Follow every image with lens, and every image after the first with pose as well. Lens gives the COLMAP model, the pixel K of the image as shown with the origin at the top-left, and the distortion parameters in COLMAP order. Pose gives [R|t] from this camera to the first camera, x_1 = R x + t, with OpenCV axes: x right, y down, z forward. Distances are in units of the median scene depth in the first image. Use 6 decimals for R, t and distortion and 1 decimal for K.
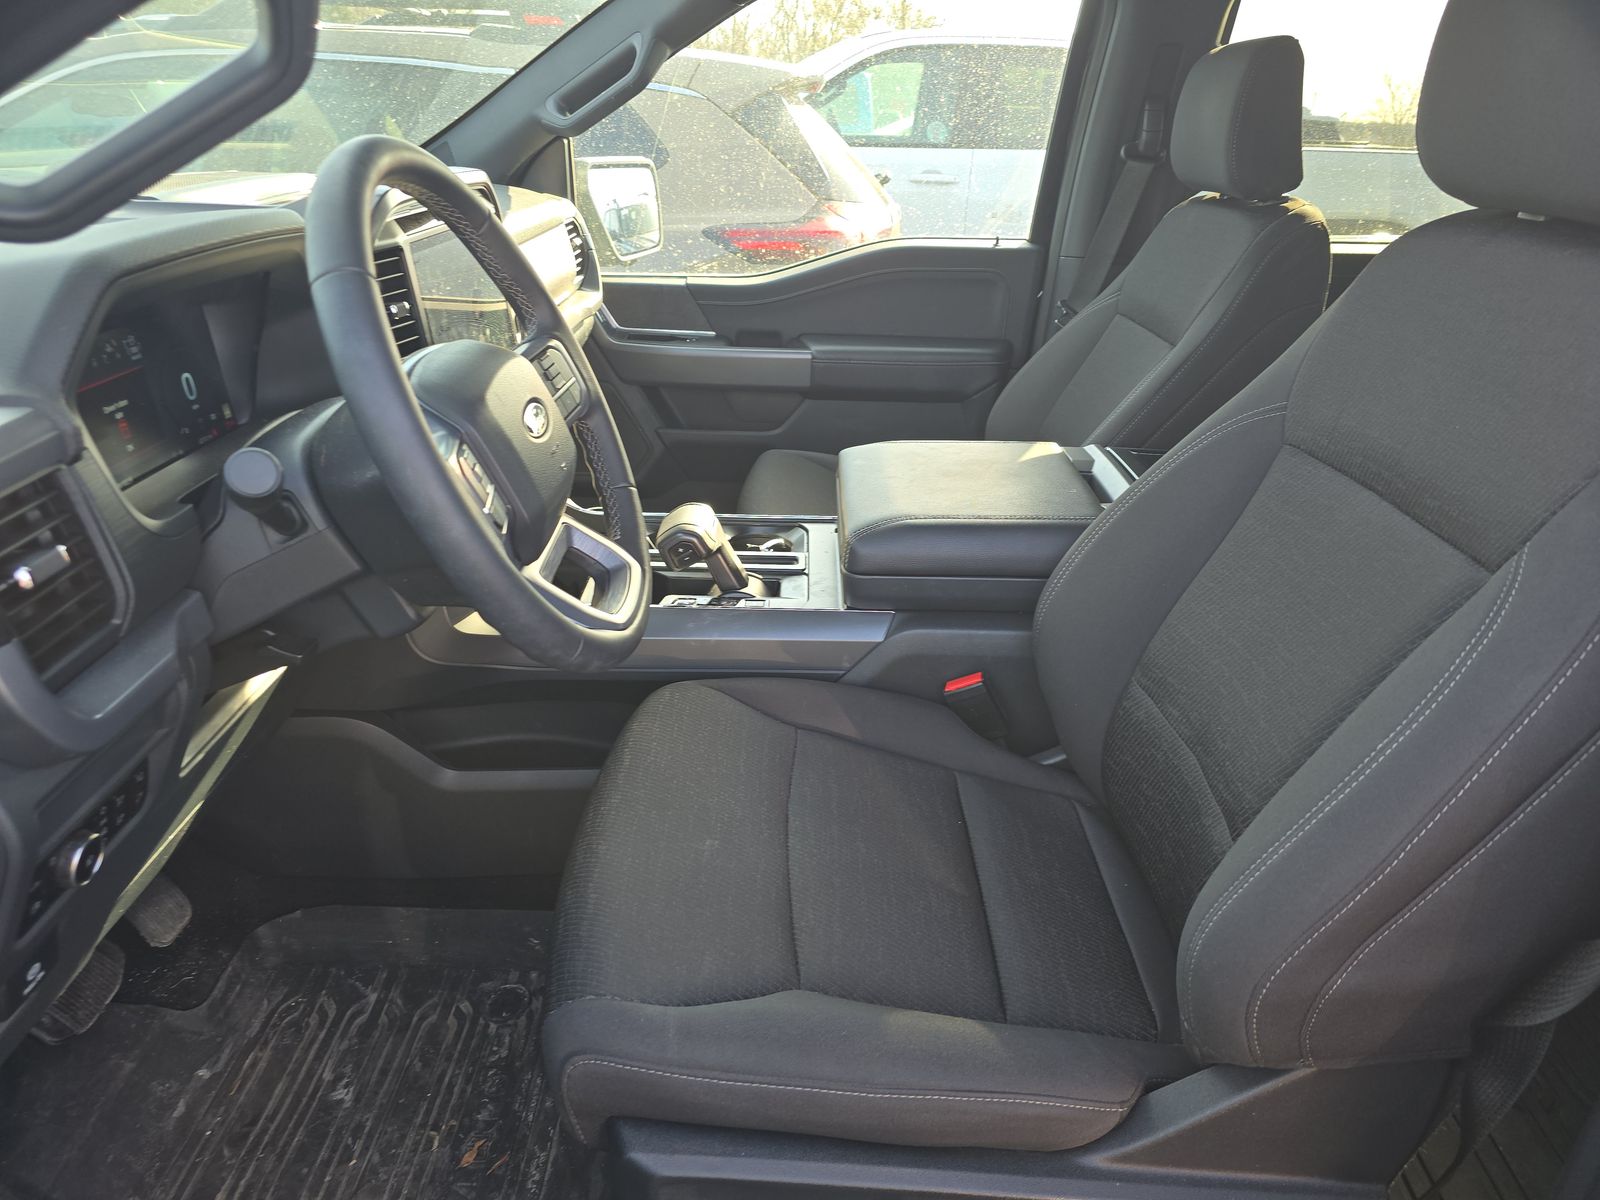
lens RADIAL K [[1065.1, 0, 800.0], [0, 1065.1, 600.0], [0, 0, 1]] dist [0.059236, -0.079873]
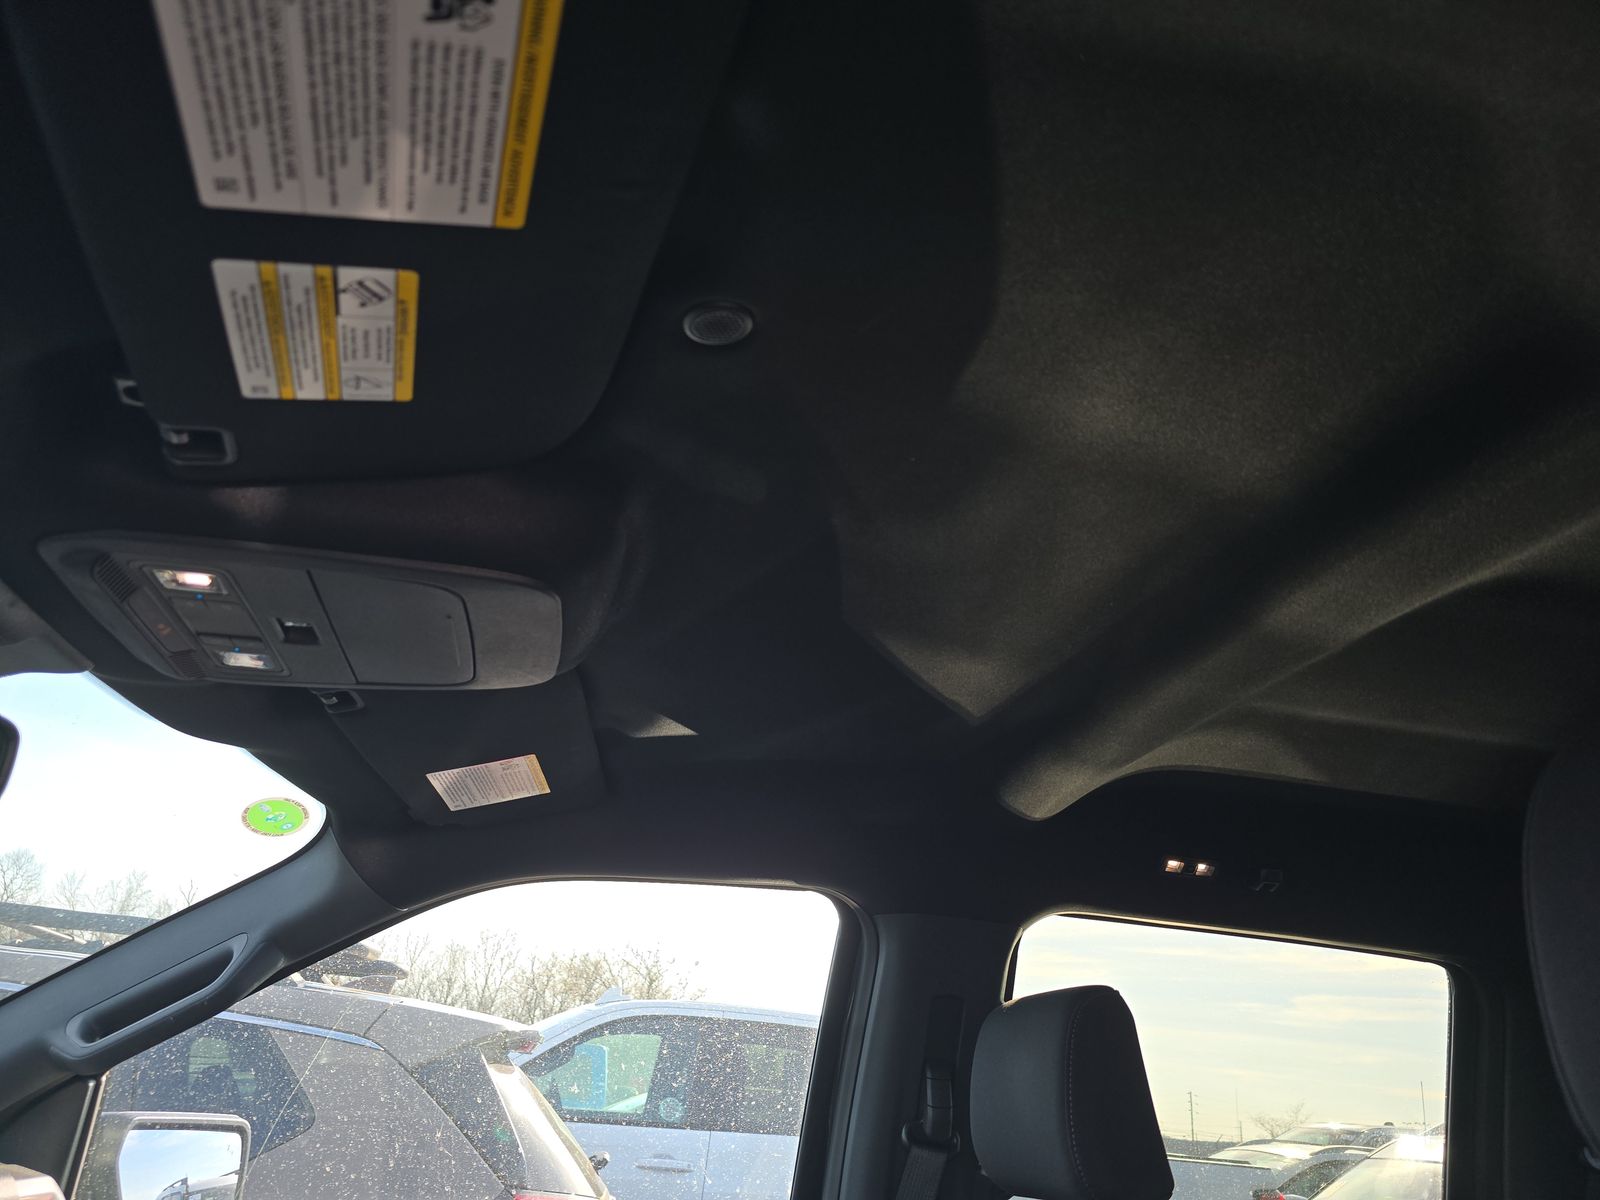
lens RADIAL K [[1056.7, 0, 839.8], [0, 1056.7, 597.9], [0, 0, 1]] dist [0.009353, 0.001085]
pose [[0.968469, 0.146580, 0.201448, 0.050937], [0.058666, 0.651683, -0.756220, -0.097319], [-0.242127, 0.744194, 0.622535, 0.252386]]
